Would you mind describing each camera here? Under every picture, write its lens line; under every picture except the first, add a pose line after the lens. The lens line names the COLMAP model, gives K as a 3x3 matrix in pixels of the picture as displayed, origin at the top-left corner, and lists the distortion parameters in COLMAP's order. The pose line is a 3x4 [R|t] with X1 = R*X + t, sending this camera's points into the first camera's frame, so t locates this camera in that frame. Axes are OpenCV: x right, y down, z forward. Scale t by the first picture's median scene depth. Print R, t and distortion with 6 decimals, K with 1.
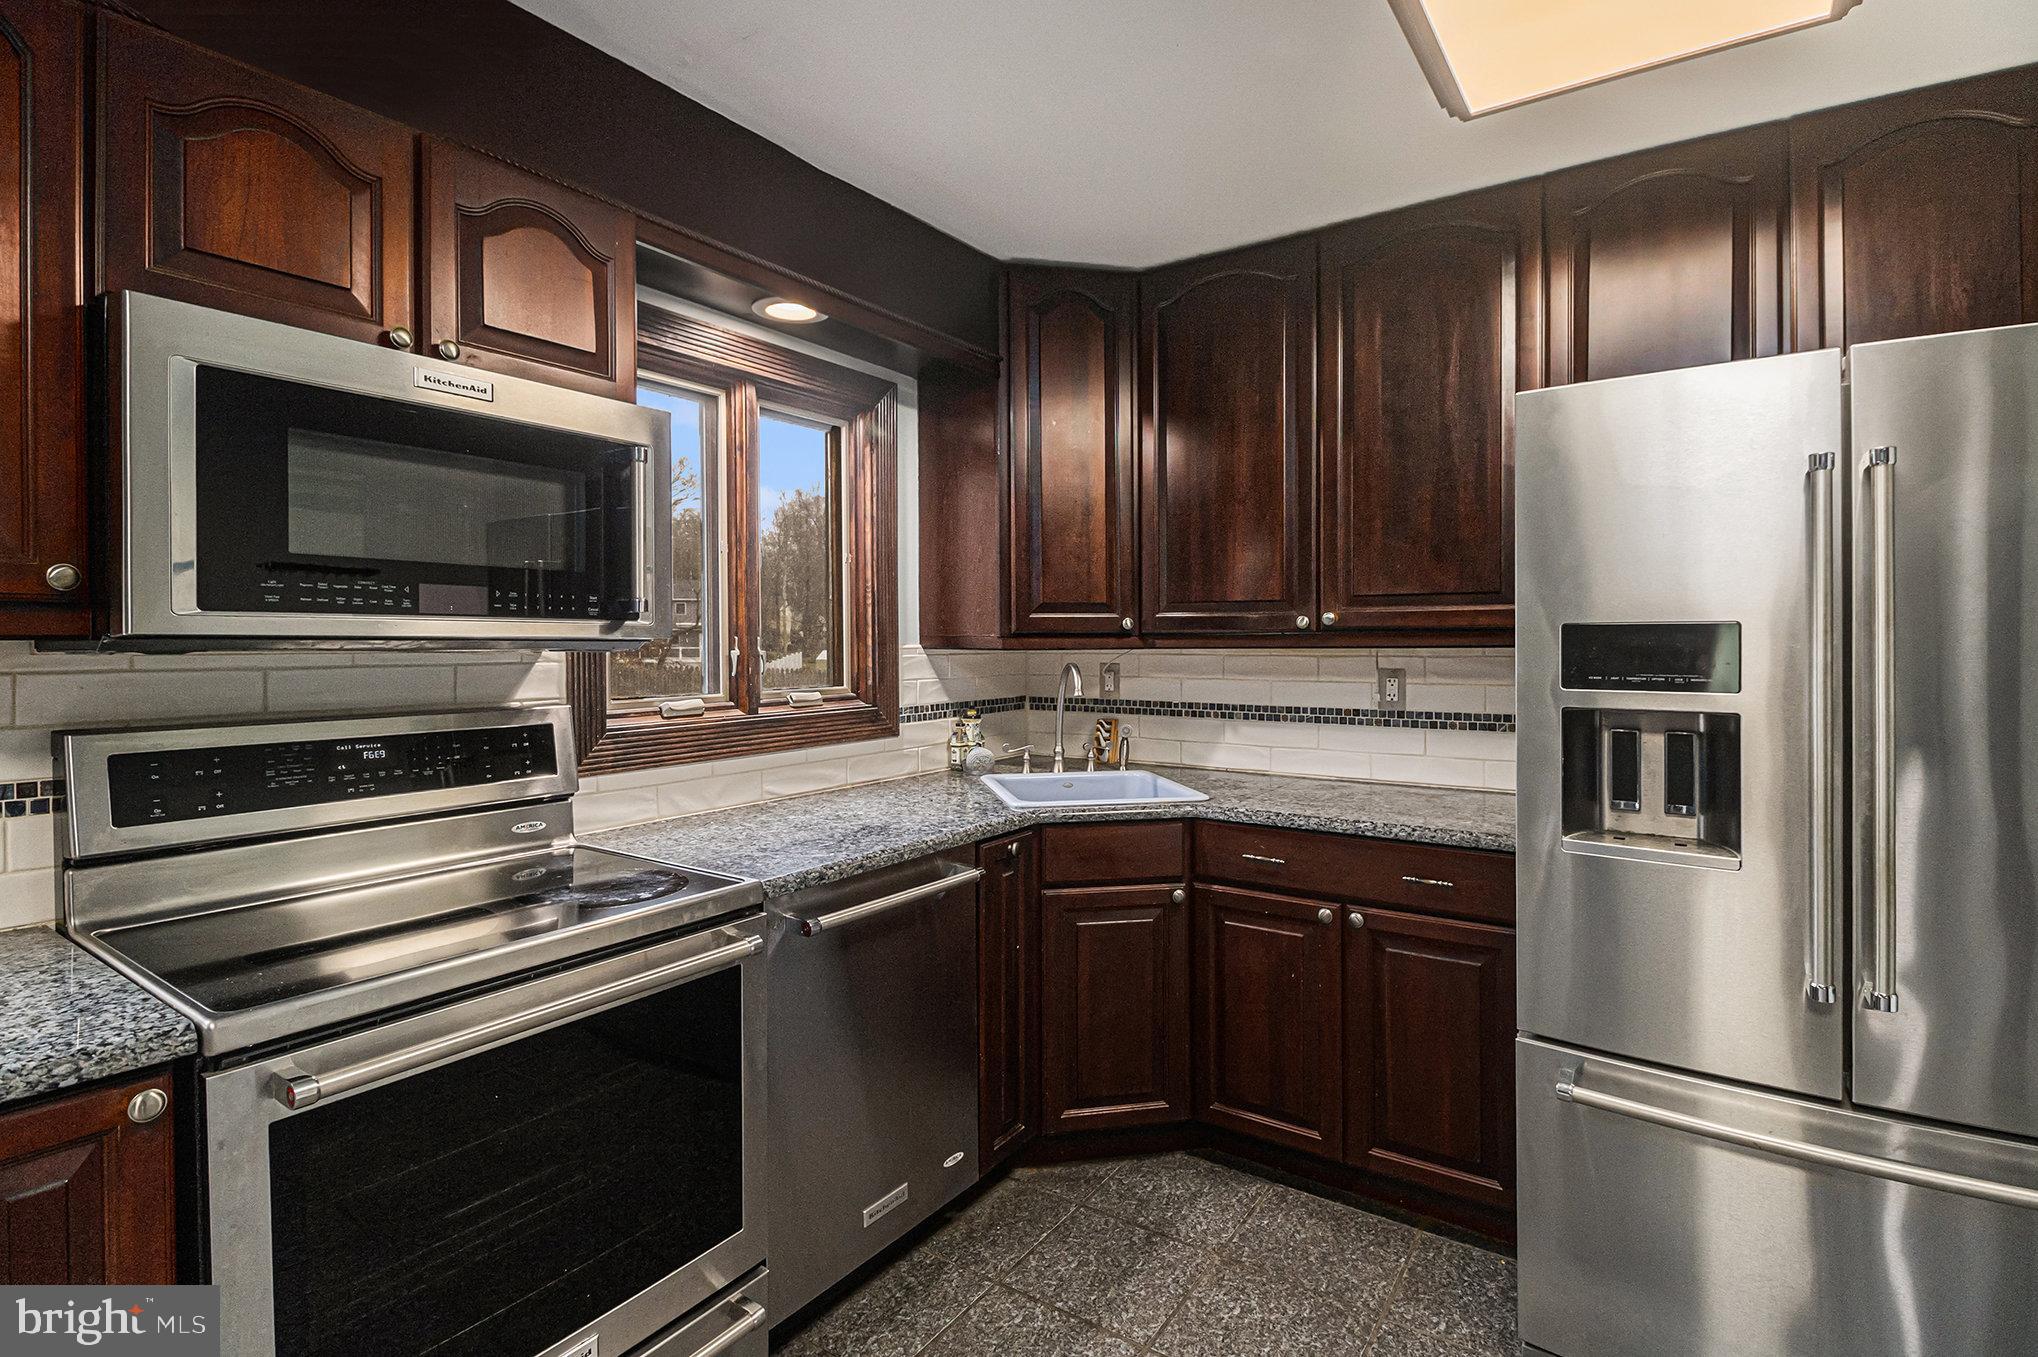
lens RADIAL K [[955.9, 0, 1009.2], [0, 955.9, 645.8], [0, 0, 1]] dist [-0.010597, -0.002614]
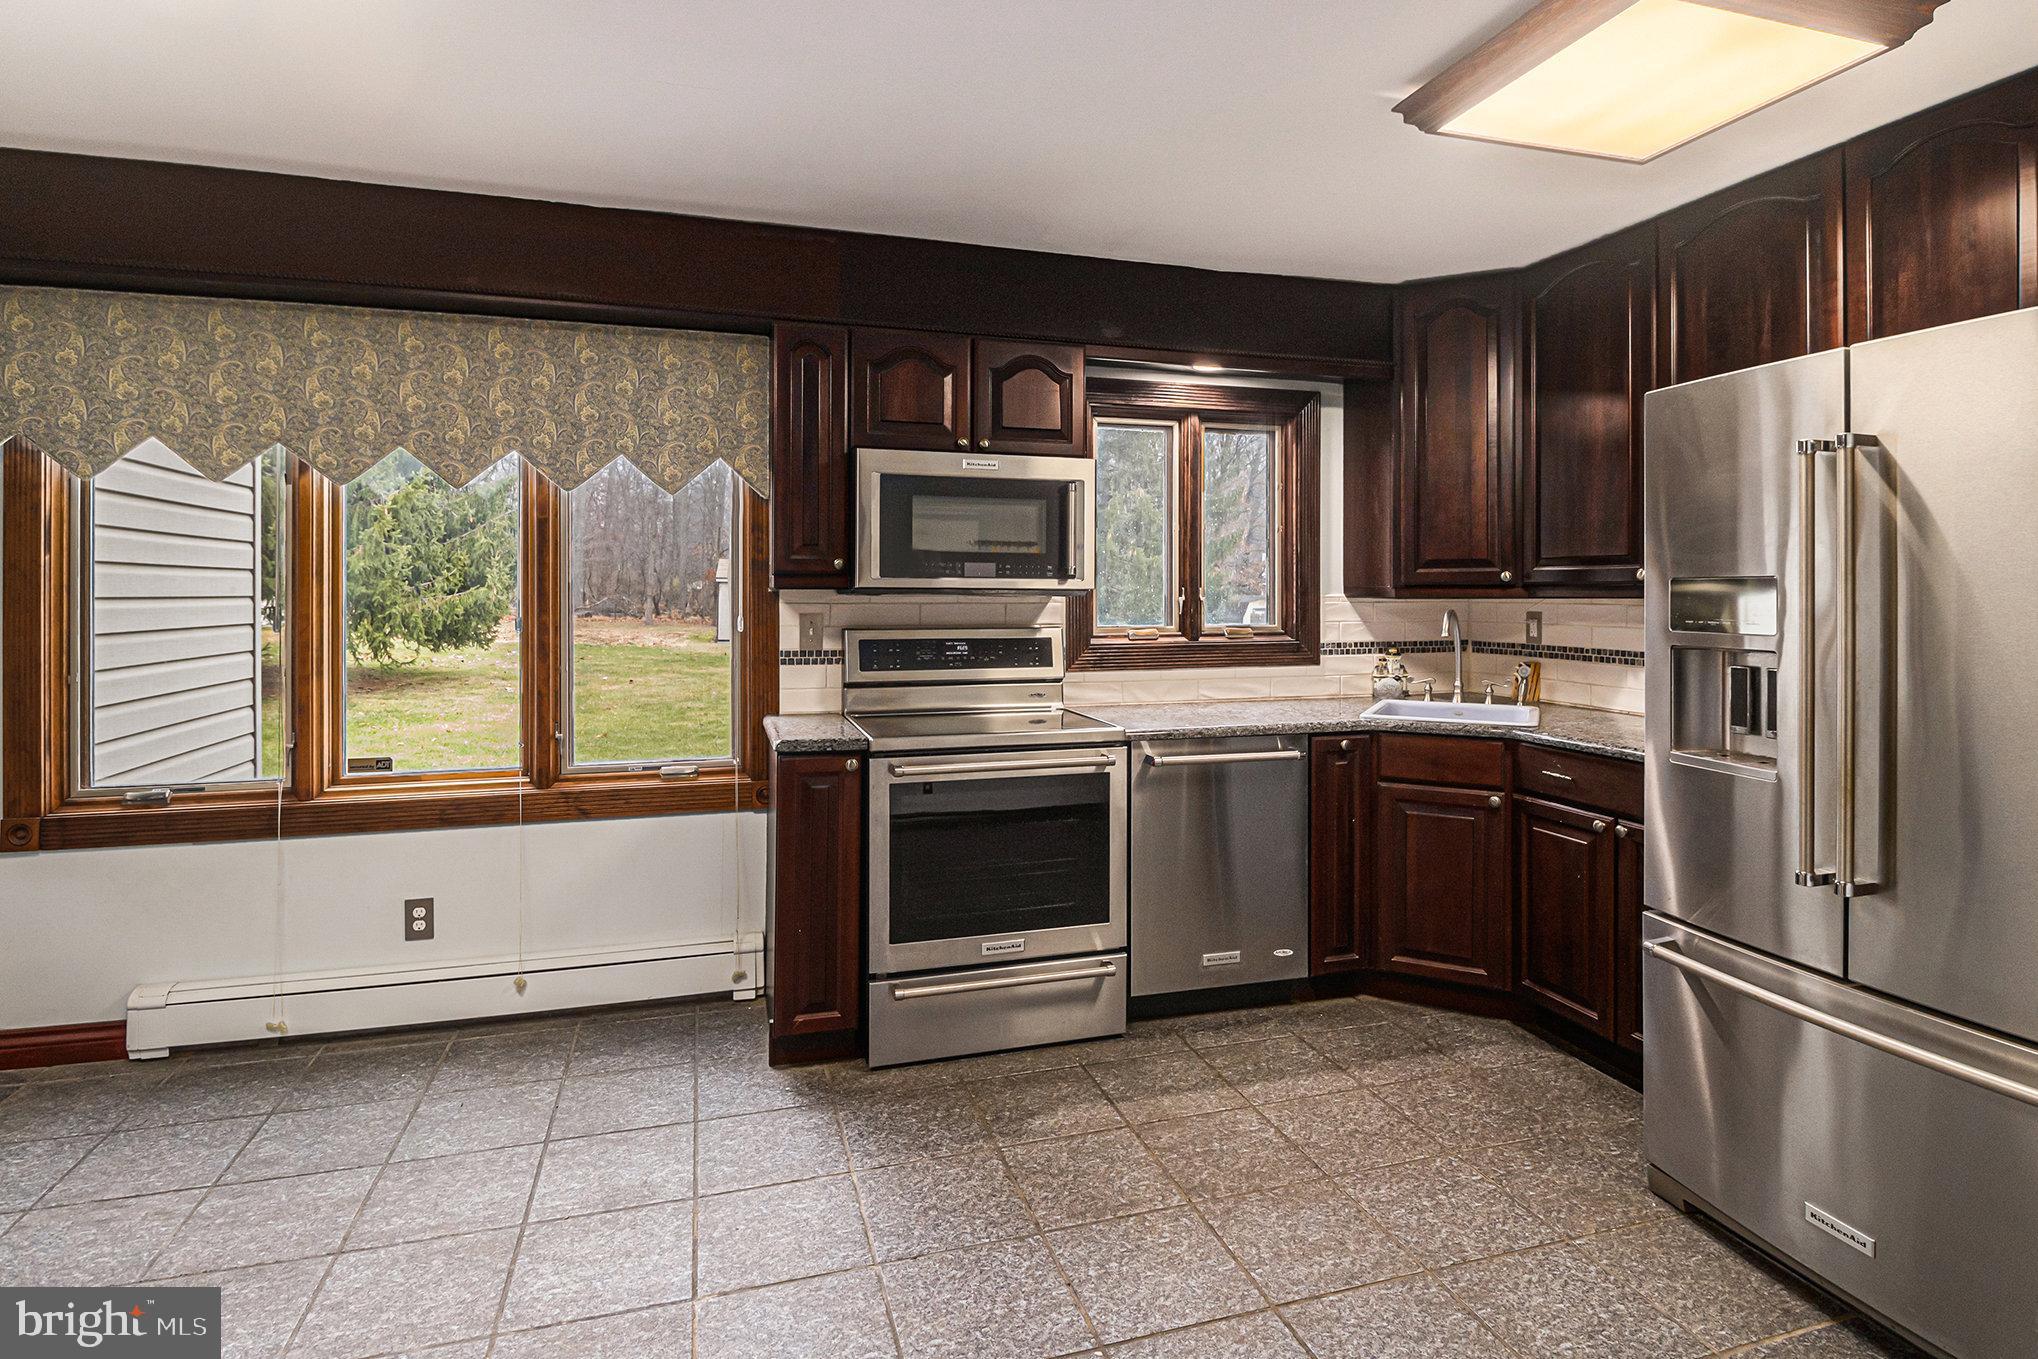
lens RADIAL K [[1055.3, 0, 1040.0], [0, 1055.3, 585.4], [0, 0, 1]] dist [0.014171, -0.000731]
pose [[0.782289, -0.000457, -0.622915, 0.577945], [-0.005505, 0.999956, -0.007647, 0.000555], [0.622891, 0.009411, 0.782252, -0.428437]]
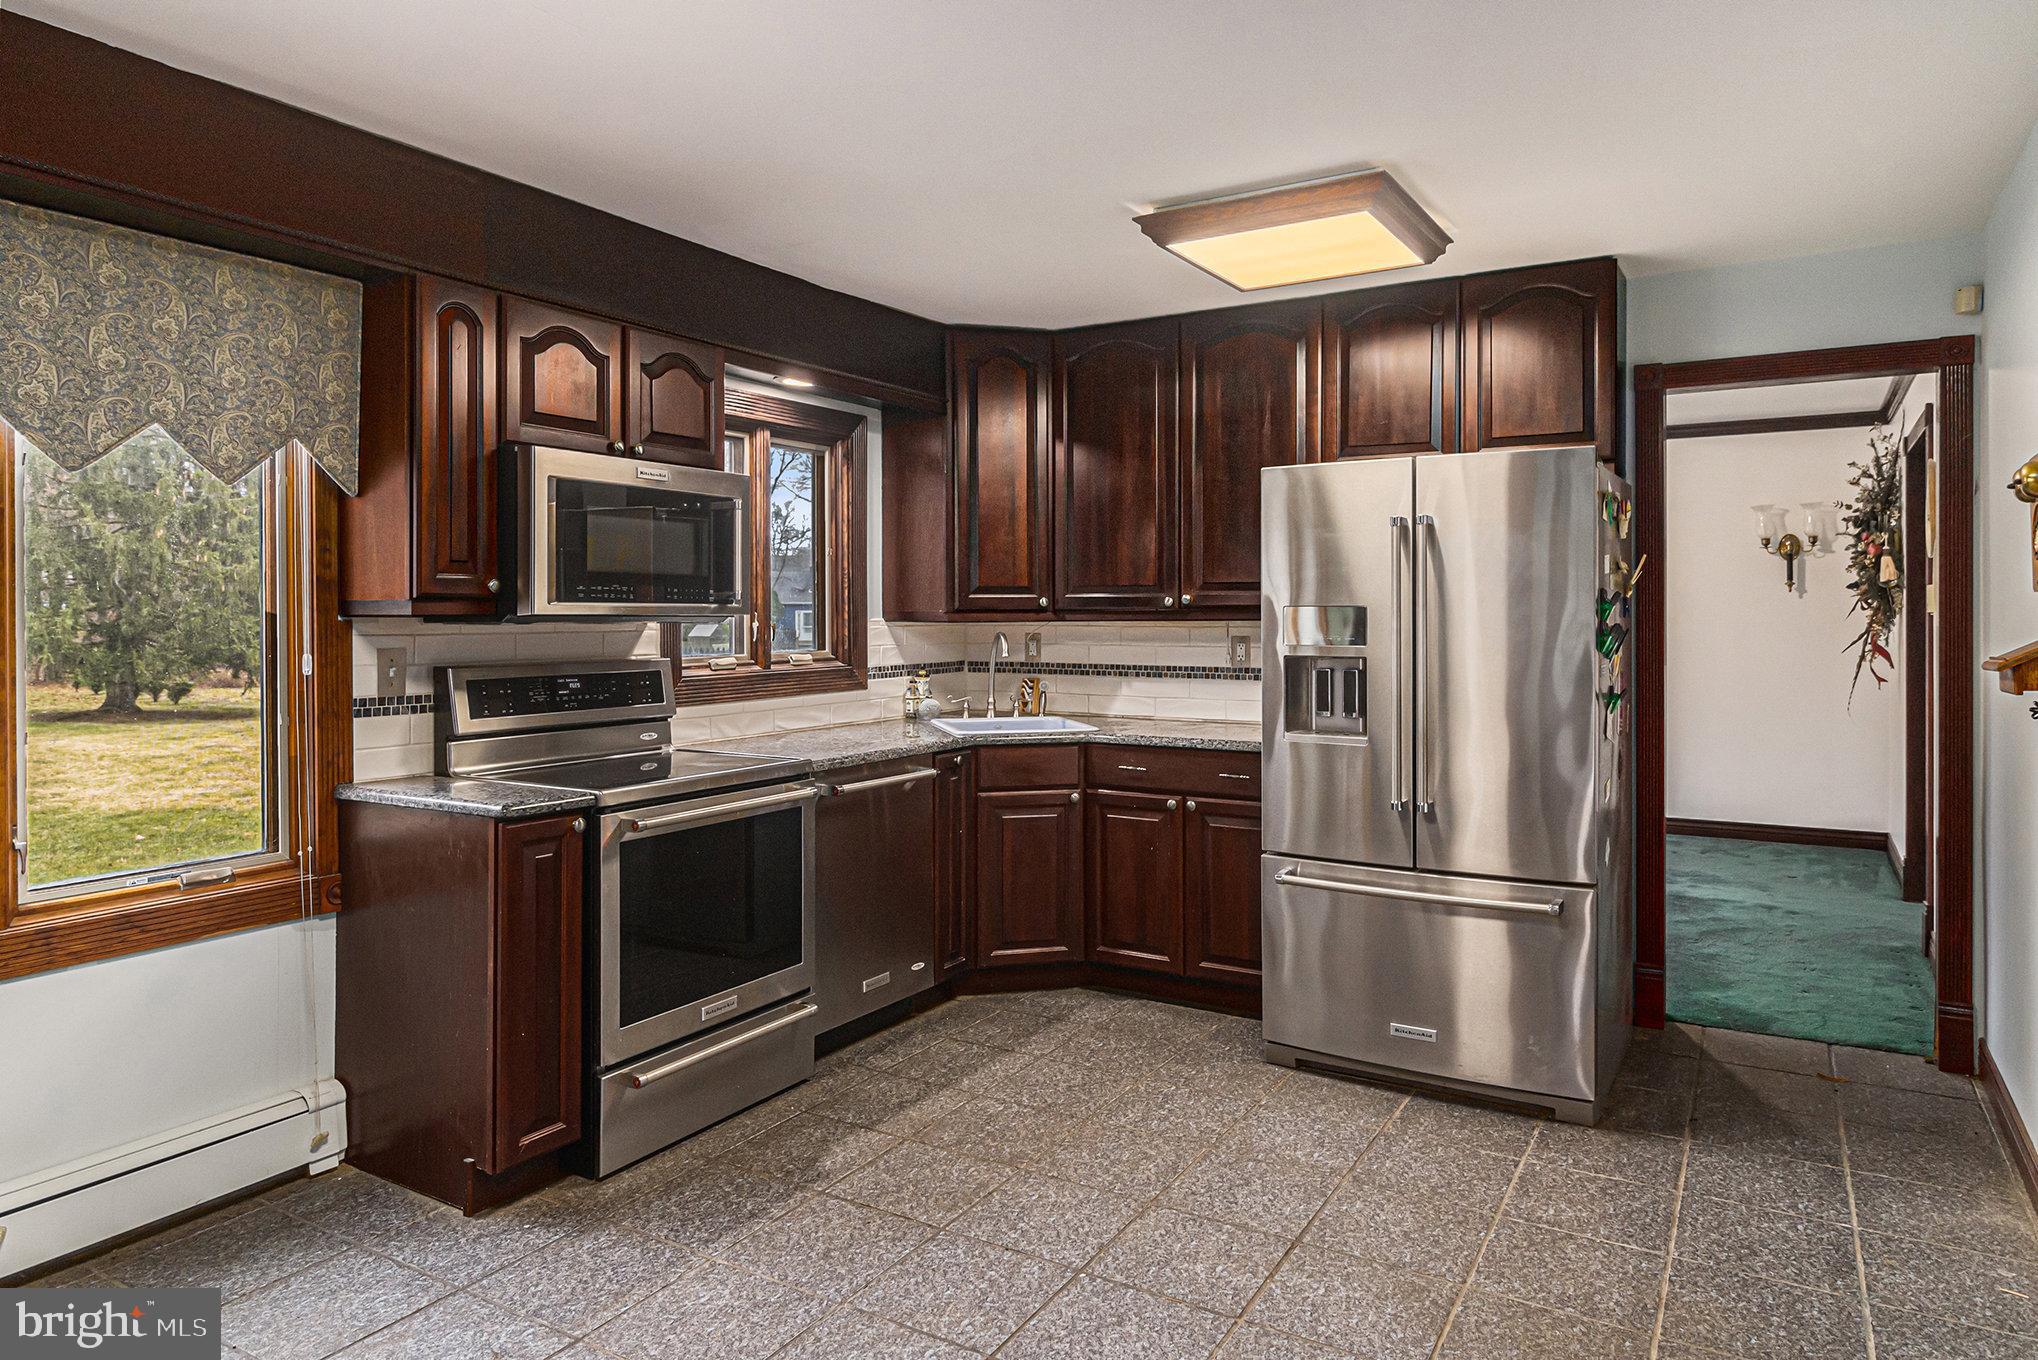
lens RADIAL K [[1298.4, 0, 1017.5], [0, 1298.4, 598.5], [0, 0, 1]] dist [0.027935, 0.001382]
pose [[0.998011, 0.001800, 0.063015, -0.028825], [-0.000942, 0.999906, -0.013655, -0.004886], [-0.063034, 0.013568, 0.997919, -0.927888]]
